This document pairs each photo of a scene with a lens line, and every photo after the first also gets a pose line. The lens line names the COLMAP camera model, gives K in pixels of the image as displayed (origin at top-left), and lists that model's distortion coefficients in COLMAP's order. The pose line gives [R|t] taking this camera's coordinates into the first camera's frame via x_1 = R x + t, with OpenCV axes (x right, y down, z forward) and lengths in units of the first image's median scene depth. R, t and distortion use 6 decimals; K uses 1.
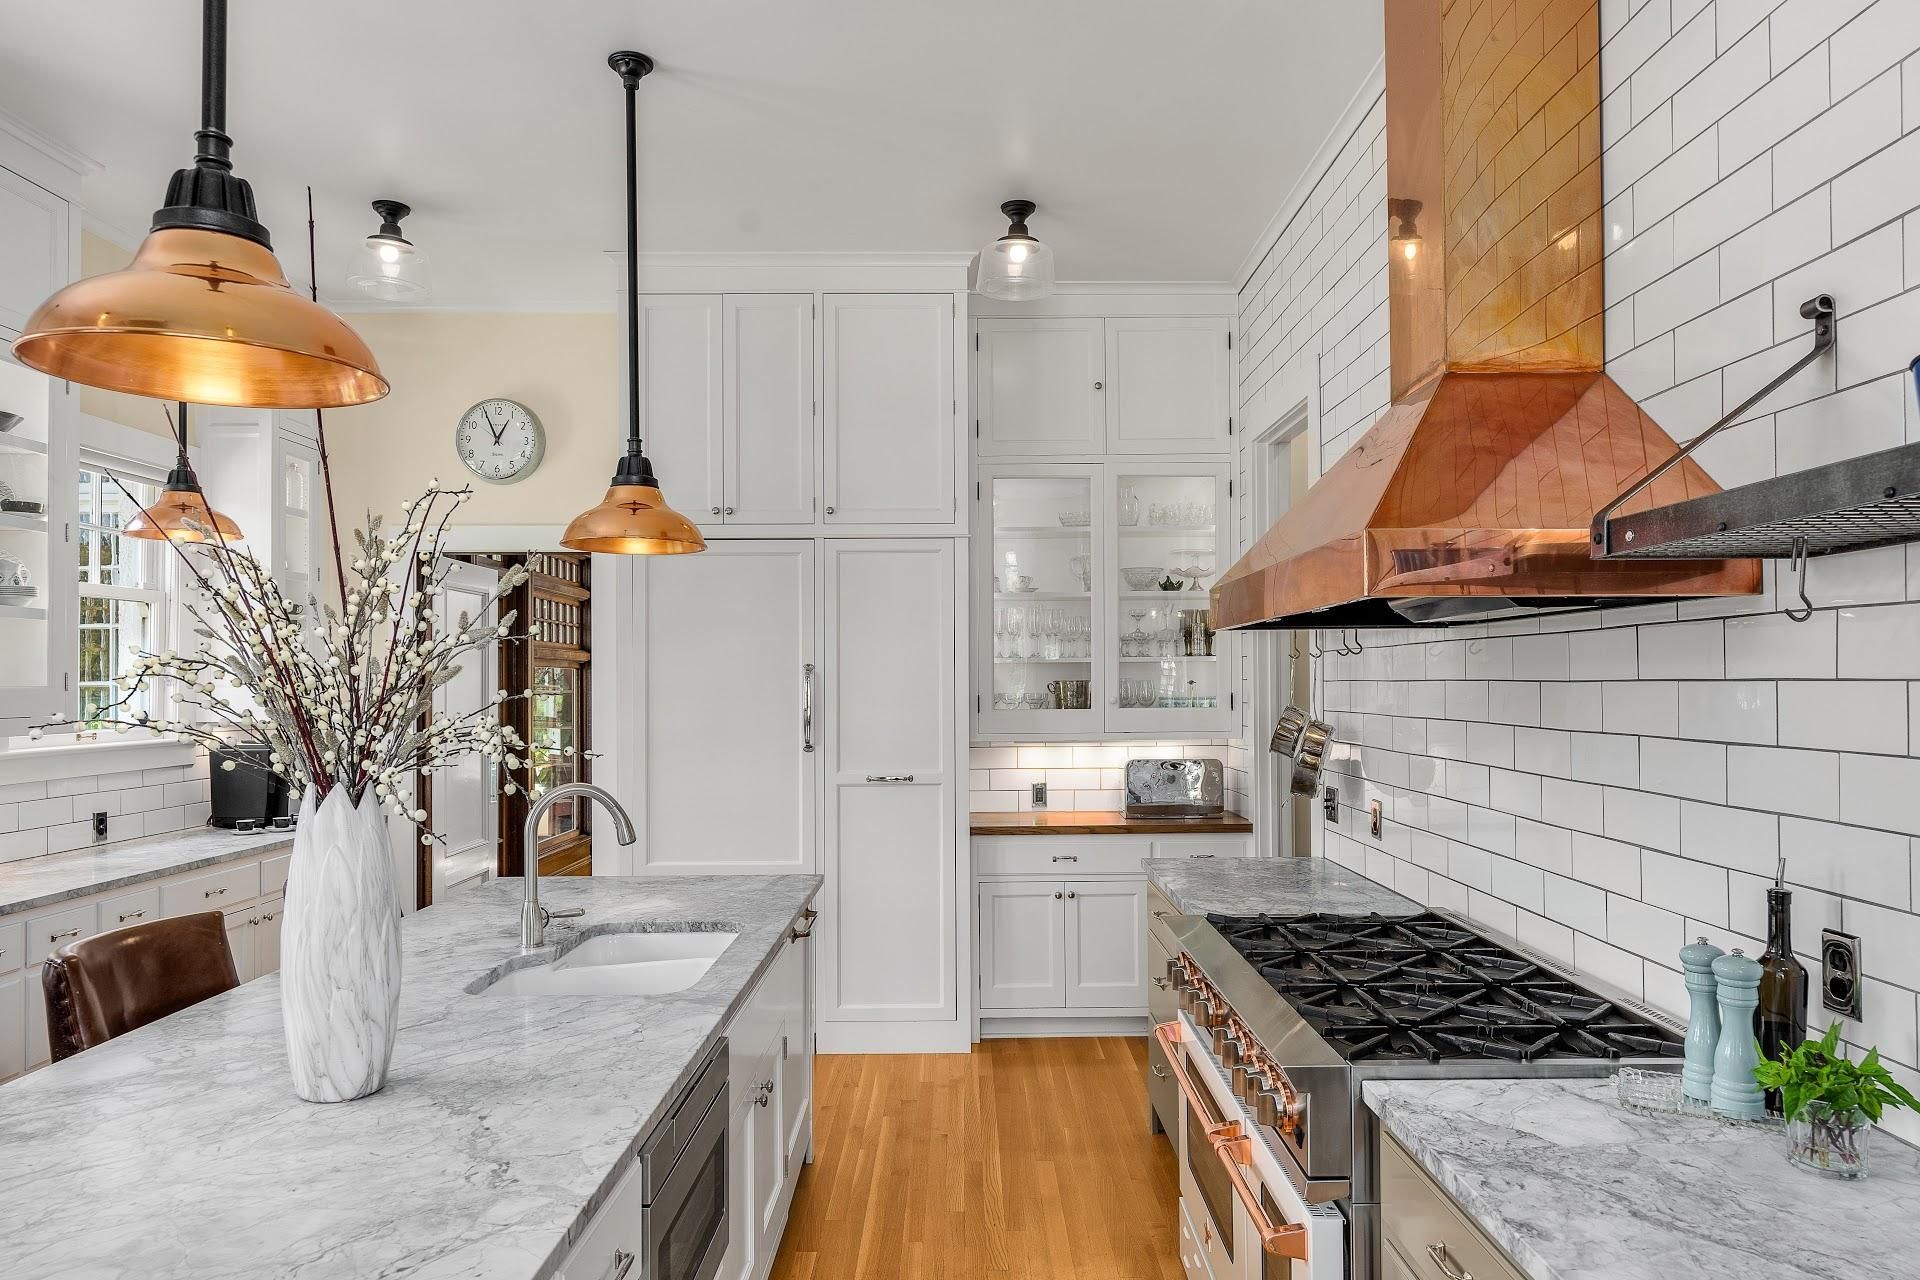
lens RADIAL K [[1217.3, 0, 963.2], [0, 1217.3, 657.5], [0, 0, 1]] dist [0.011237, 0.000317]
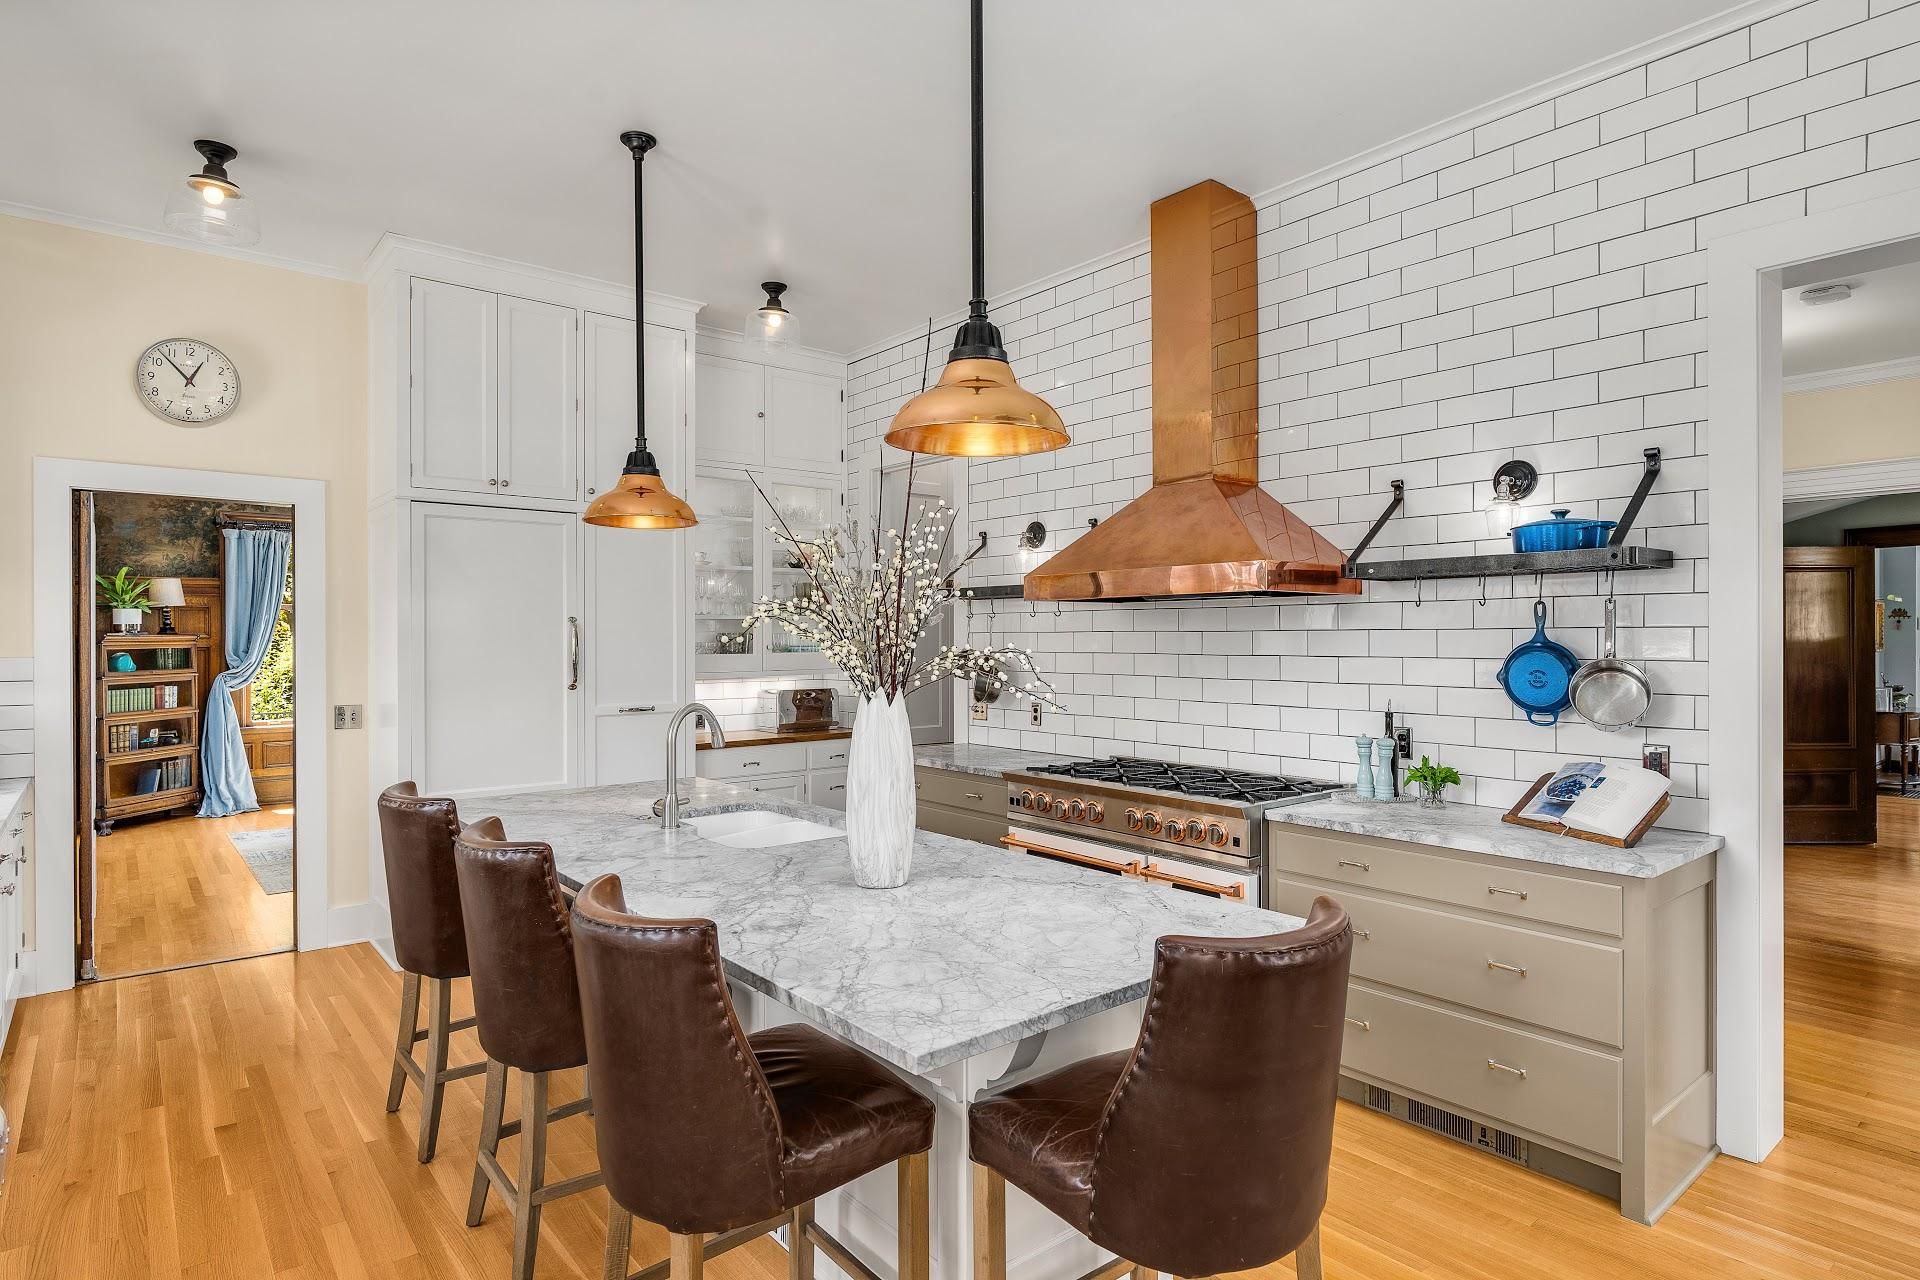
lens RADIAL K [[1024.0, 0, 958.5], [0, 1024.0, 638.1], [0, 0, 1]] dist [-0.006893, 0.002488]
pose [[0.774917, 0.004281, 0.632049, -0.523025], [-0.014921, 0.999822, 0.011521, 0.009906], [-0.631887, -0.018359, 0.774843, -0.030108]]
